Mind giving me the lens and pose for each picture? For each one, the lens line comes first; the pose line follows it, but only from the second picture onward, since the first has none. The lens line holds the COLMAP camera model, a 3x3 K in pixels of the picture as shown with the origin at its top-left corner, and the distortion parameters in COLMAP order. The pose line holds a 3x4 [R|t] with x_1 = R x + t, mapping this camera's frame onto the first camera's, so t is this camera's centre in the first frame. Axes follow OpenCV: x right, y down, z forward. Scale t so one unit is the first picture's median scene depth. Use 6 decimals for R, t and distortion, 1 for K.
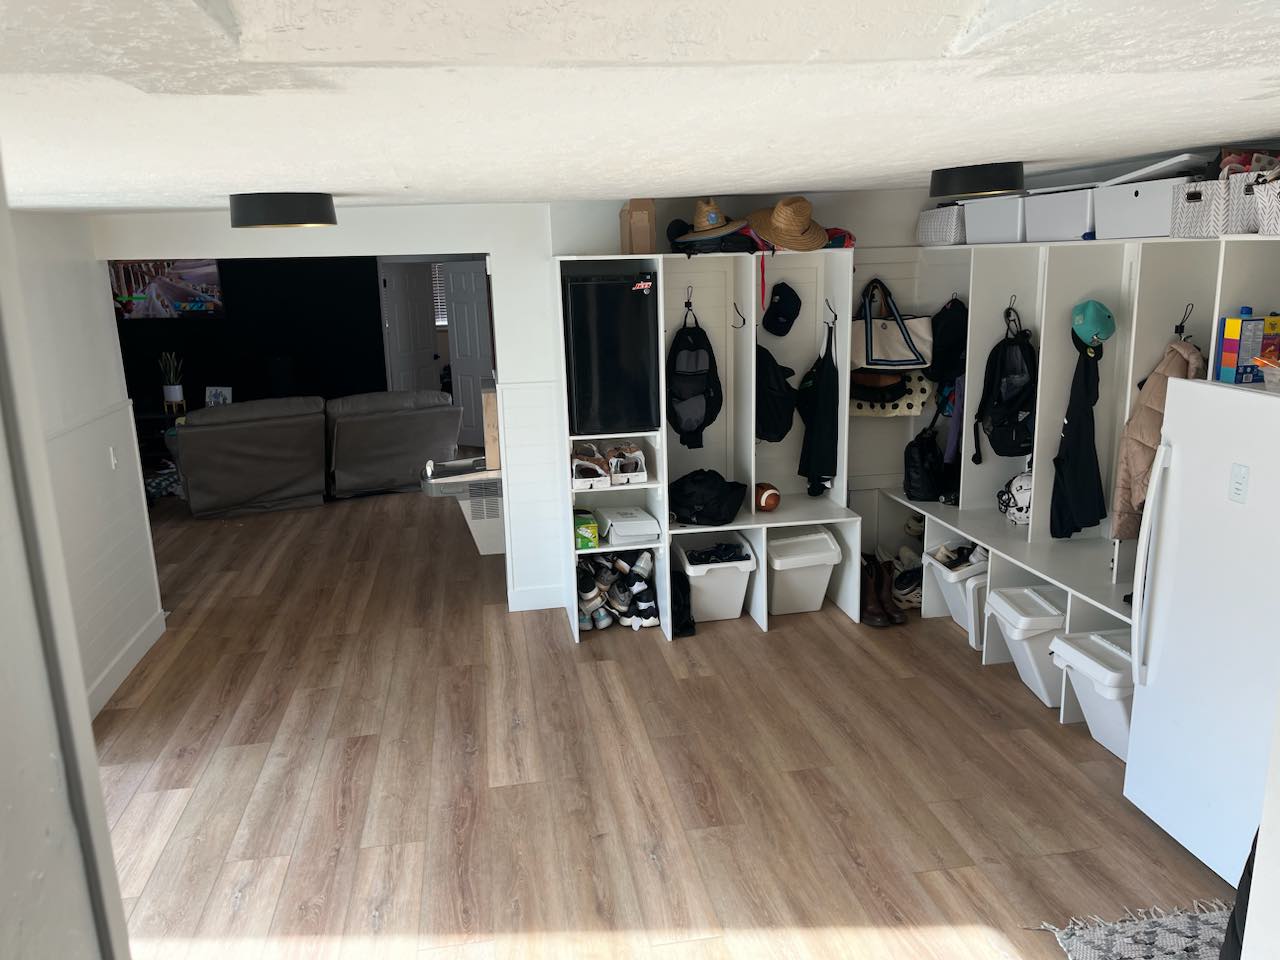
lens RADIAL K [[986.8, 0, 637.6], [0, 986.8, 485.7], [0, 0, 1]] dist [0.059739, -0.074479]
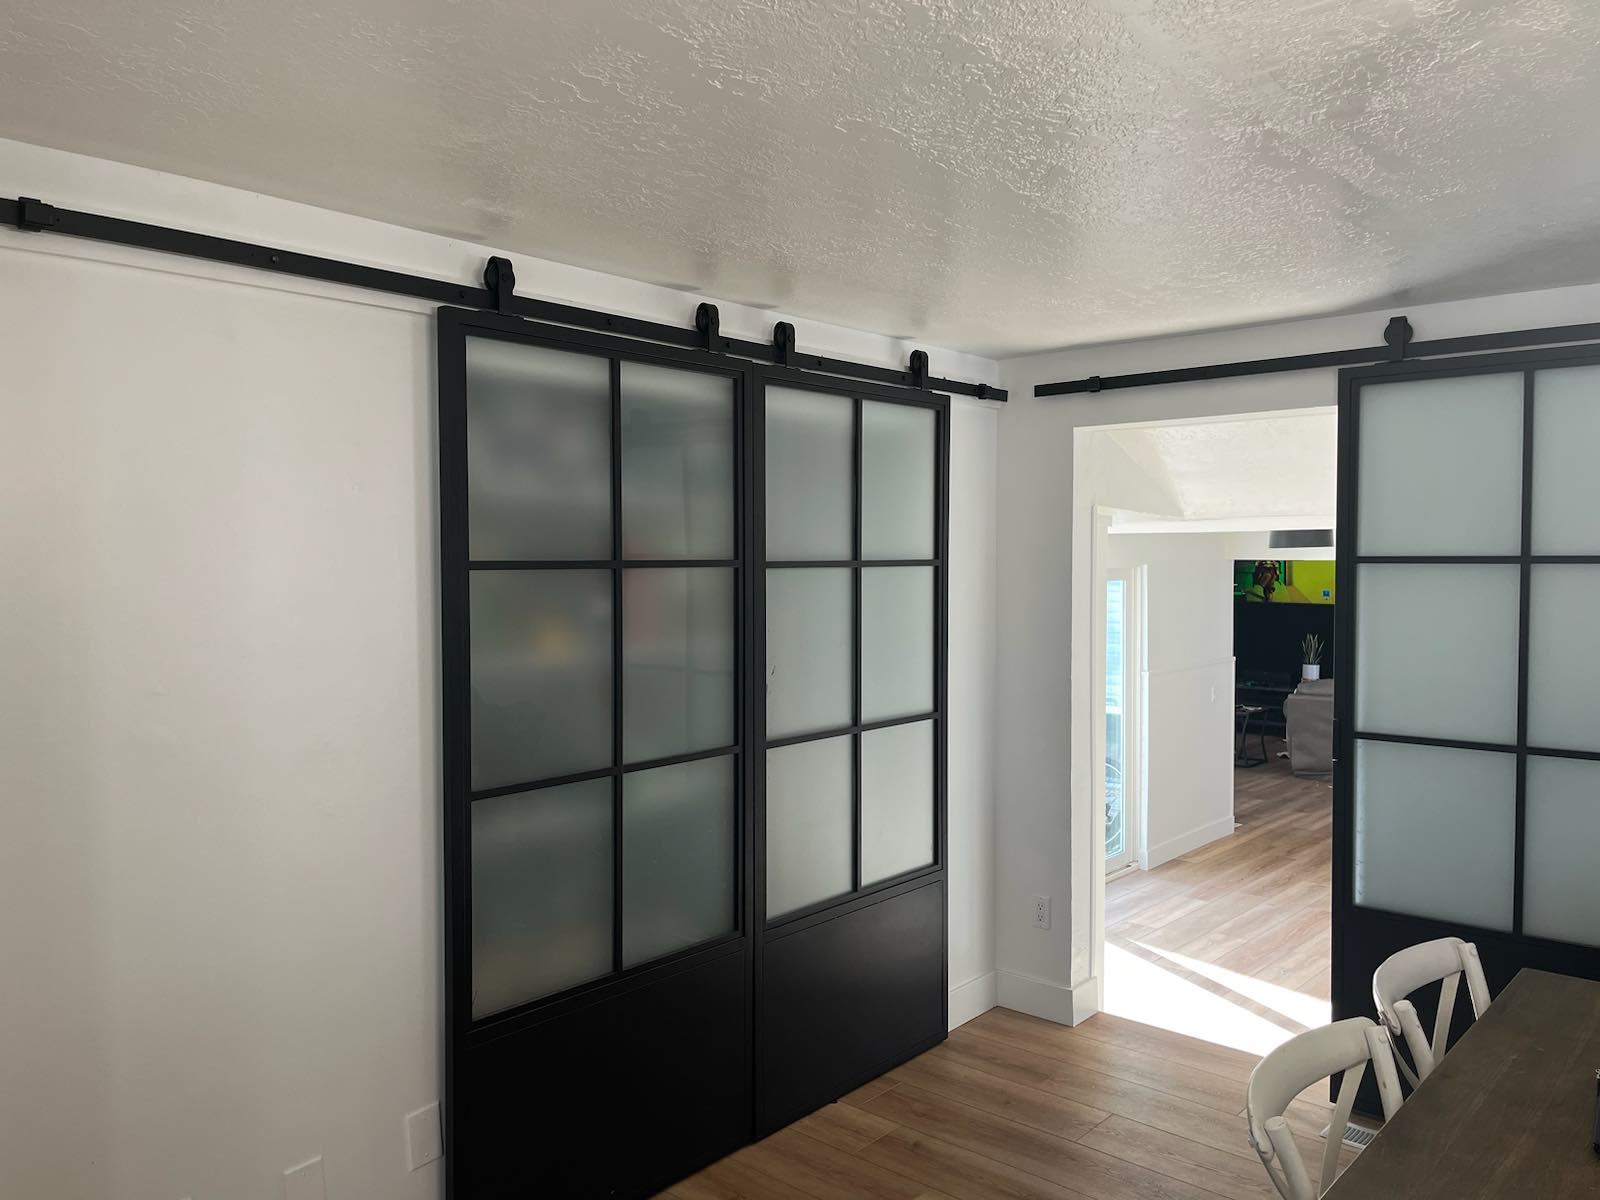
lens RADIAL K [[1233.5, 0, 797.6], [0, 1233.5, 600.7], [0, 0, 1]] dist [0.059739, -0.074479]
pose [[0.627311, 0.048556, -0.777254, 0.593731], [-0.176447, 0.980961, -0.081127, 0.102208], [0.758517, 0.188036, 0.623935, -0.737866]]
